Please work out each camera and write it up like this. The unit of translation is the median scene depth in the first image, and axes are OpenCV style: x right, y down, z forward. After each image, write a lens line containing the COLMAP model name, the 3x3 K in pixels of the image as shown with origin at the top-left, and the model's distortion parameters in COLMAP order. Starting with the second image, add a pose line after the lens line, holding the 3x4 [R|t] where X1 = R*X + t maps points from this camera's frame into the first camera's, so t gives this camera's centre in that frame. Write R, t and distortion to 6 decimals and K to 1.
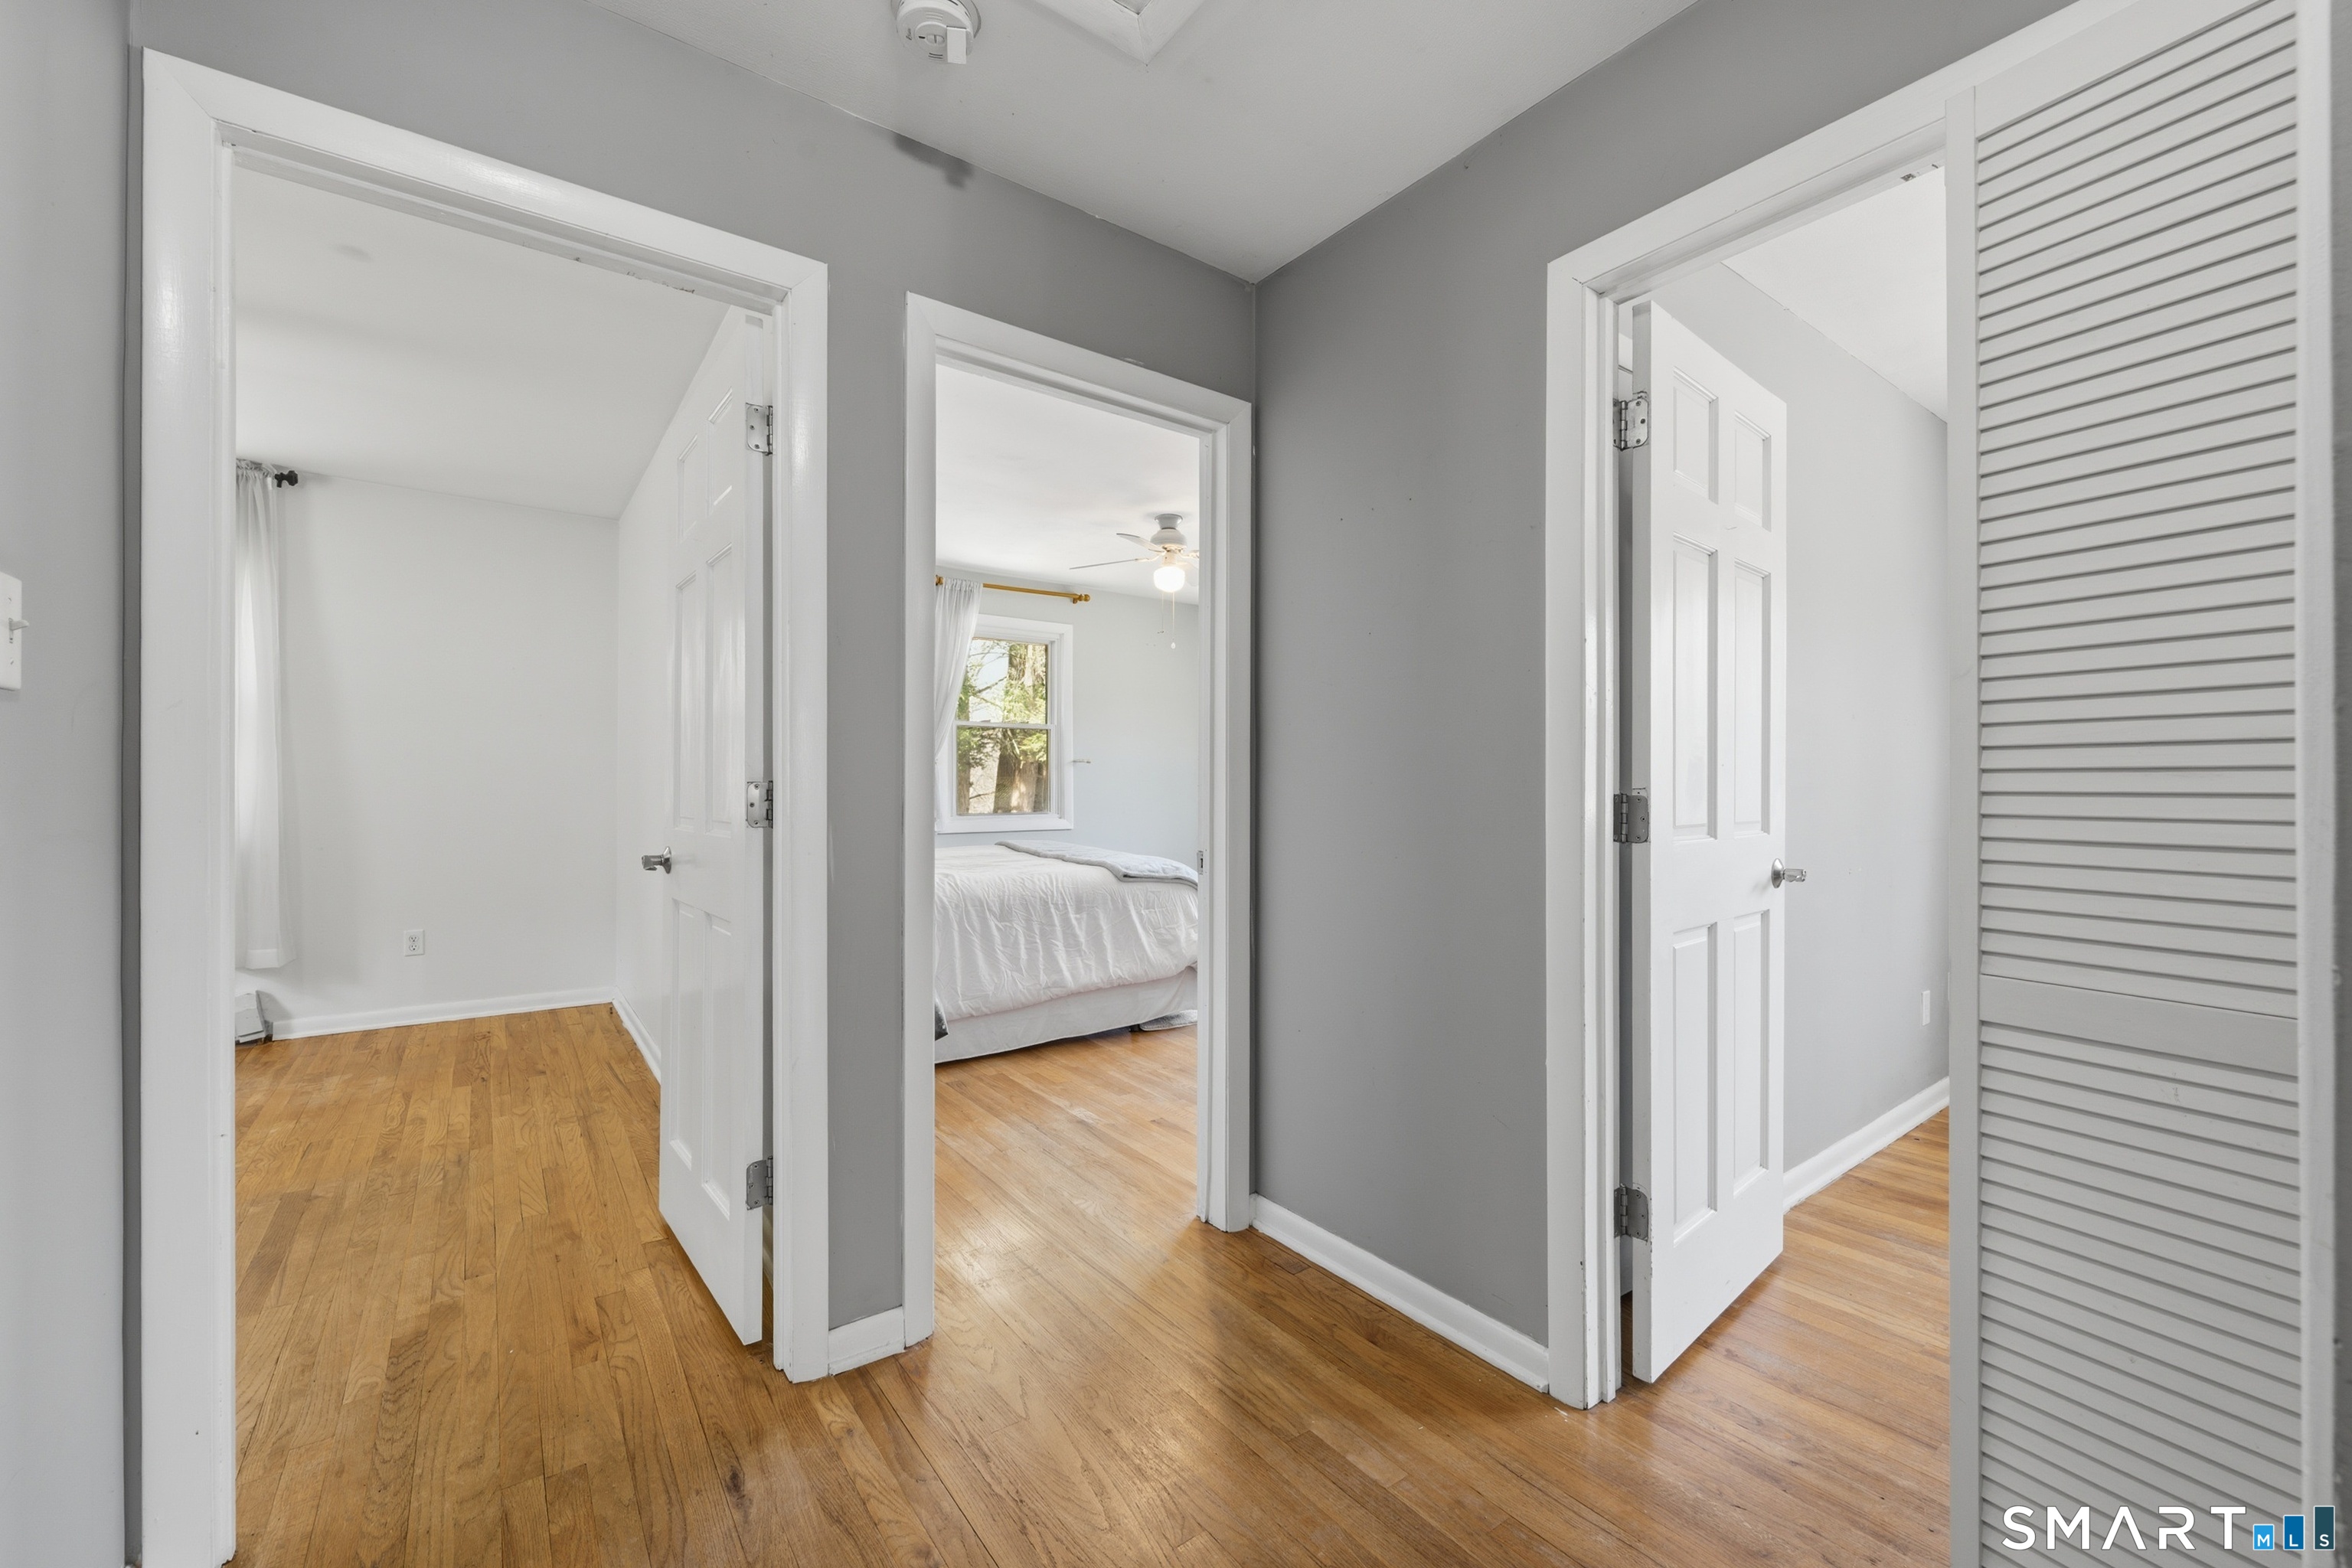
lens RADIAL K [[934.1, 0, 1175.3], [0, 934.1, 773.9], [0, 0, 1]] dist [0.000081, -0.000272]
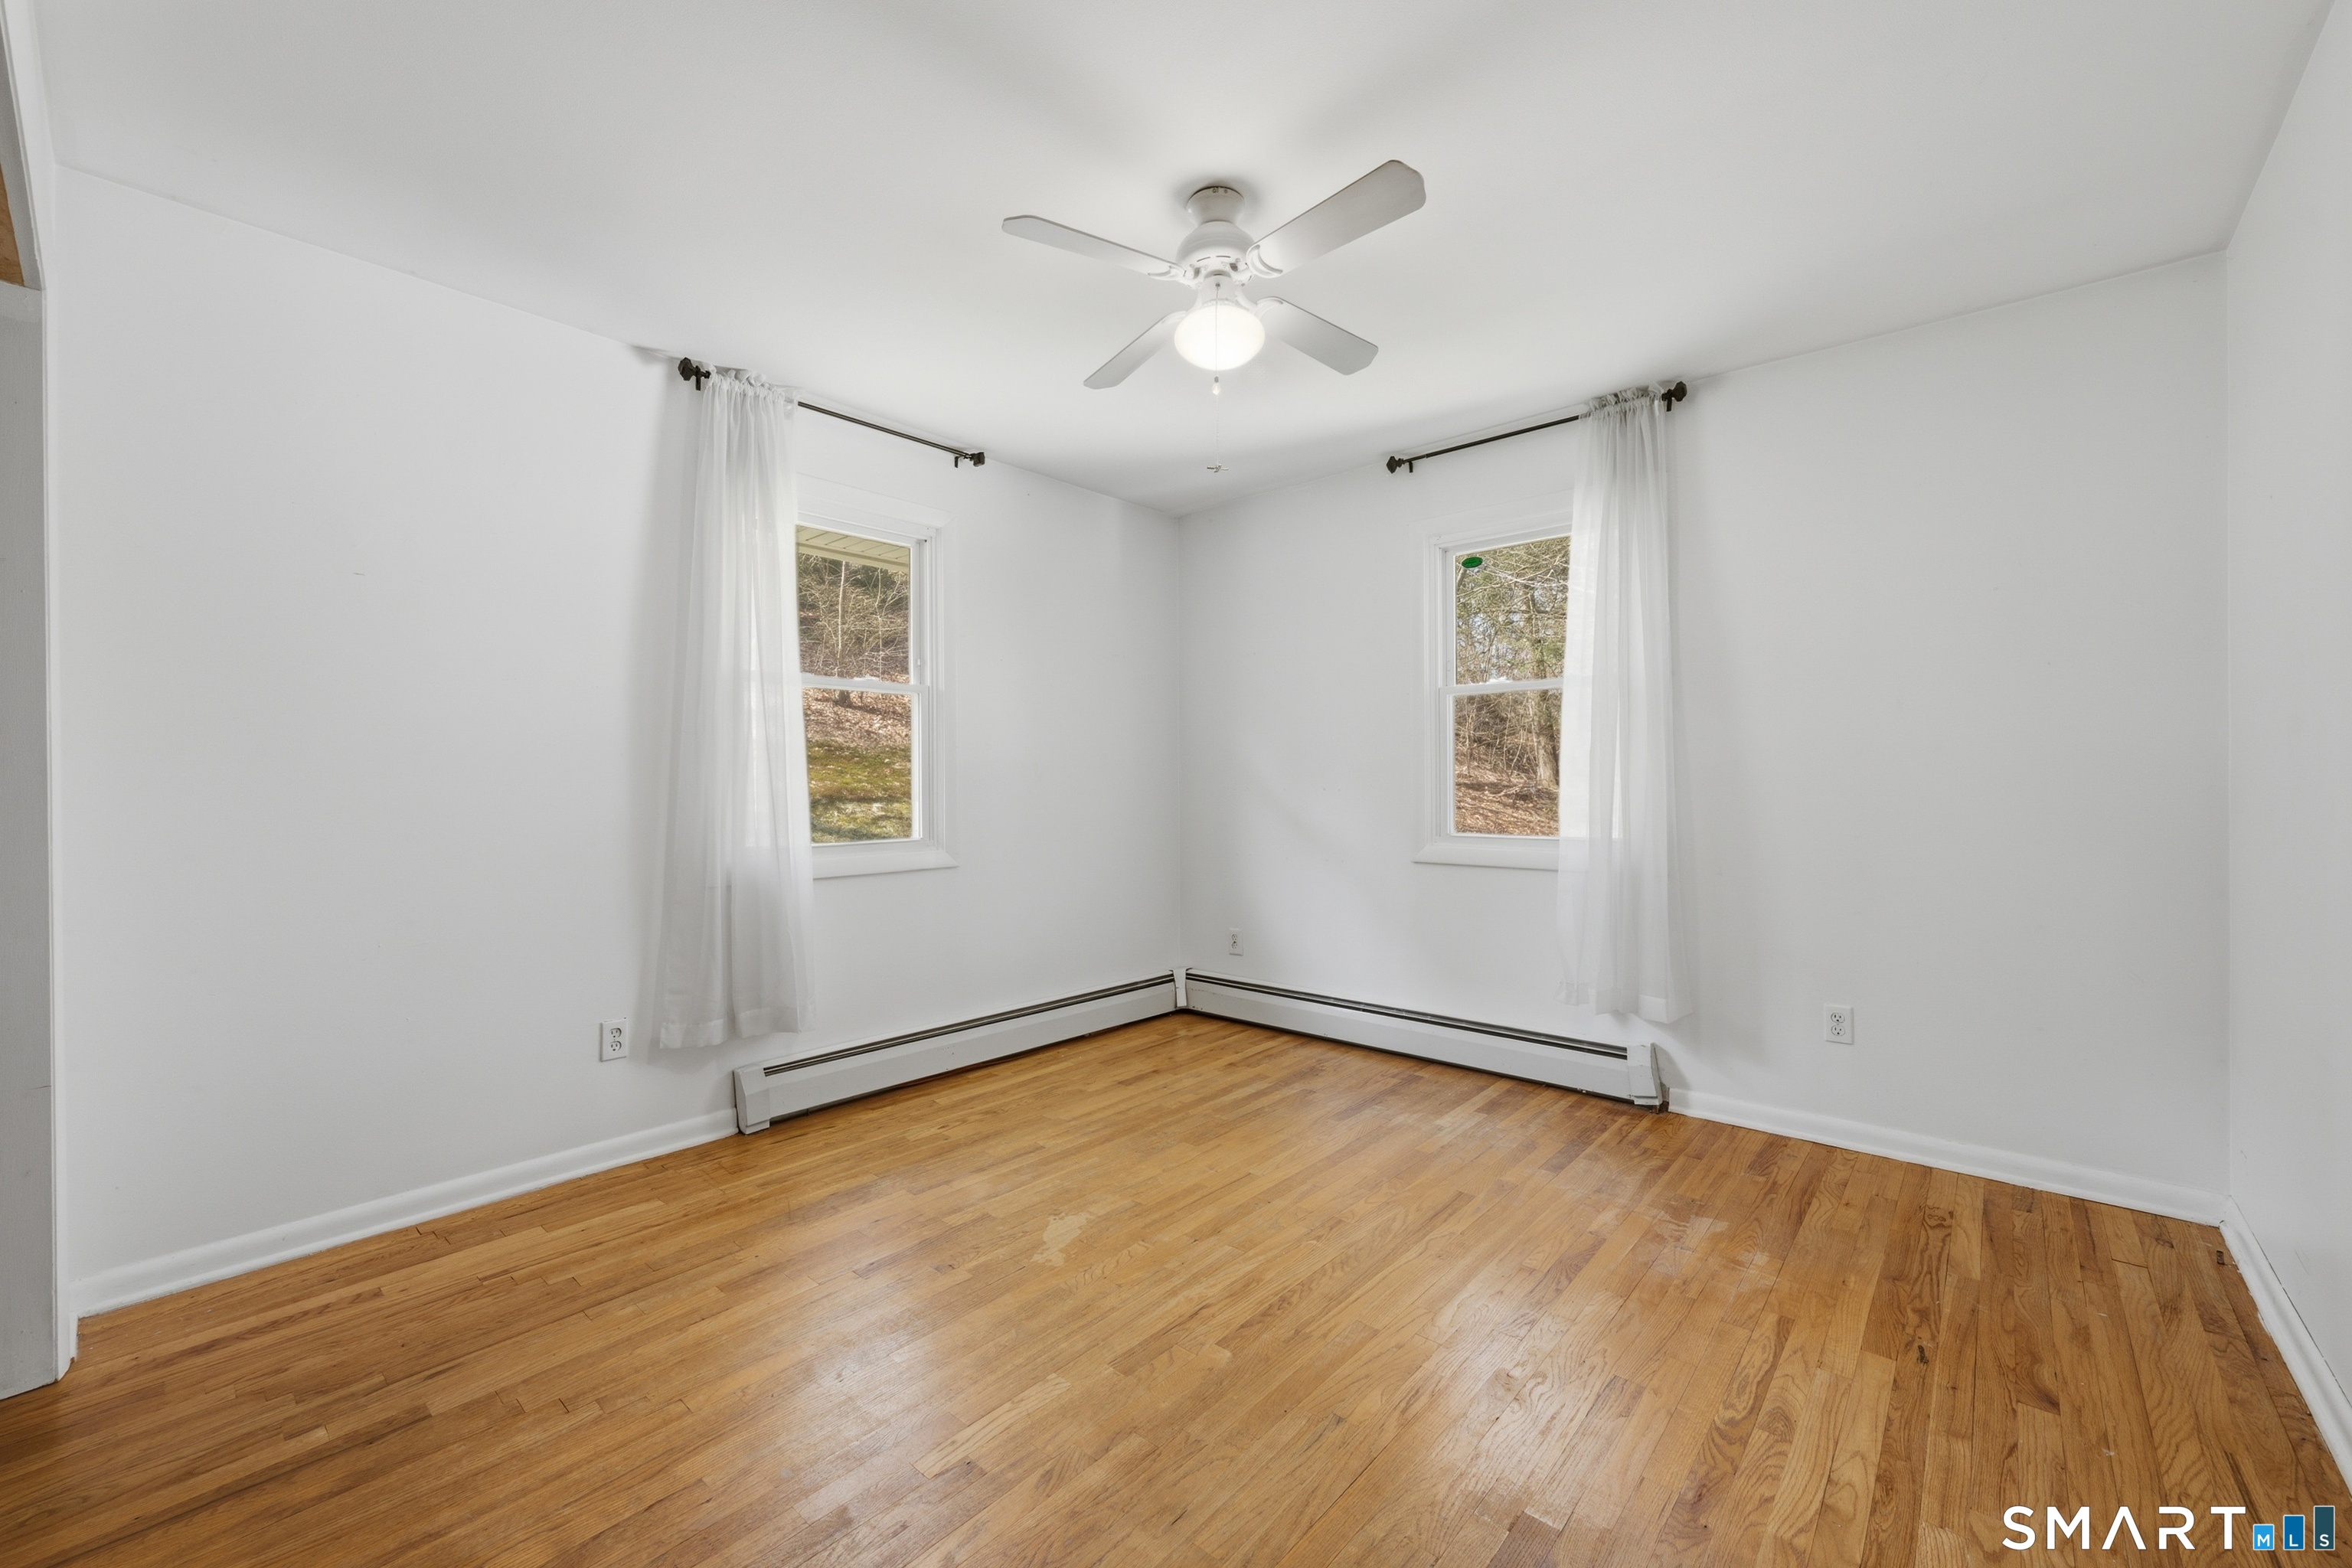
lens RADIAL K [[934.1, 0, 1165.2], [0, 934.1, 788.6], [0, 0, 1]] dist [0.000081, -0.000272]
pose [[0.201962, 0.002625, -0.979390, -0.182200], [0.015129, 0.999869, 0.005799, 0.000420], [0.979277, -0.015989, 0.201895, 0.280225]]
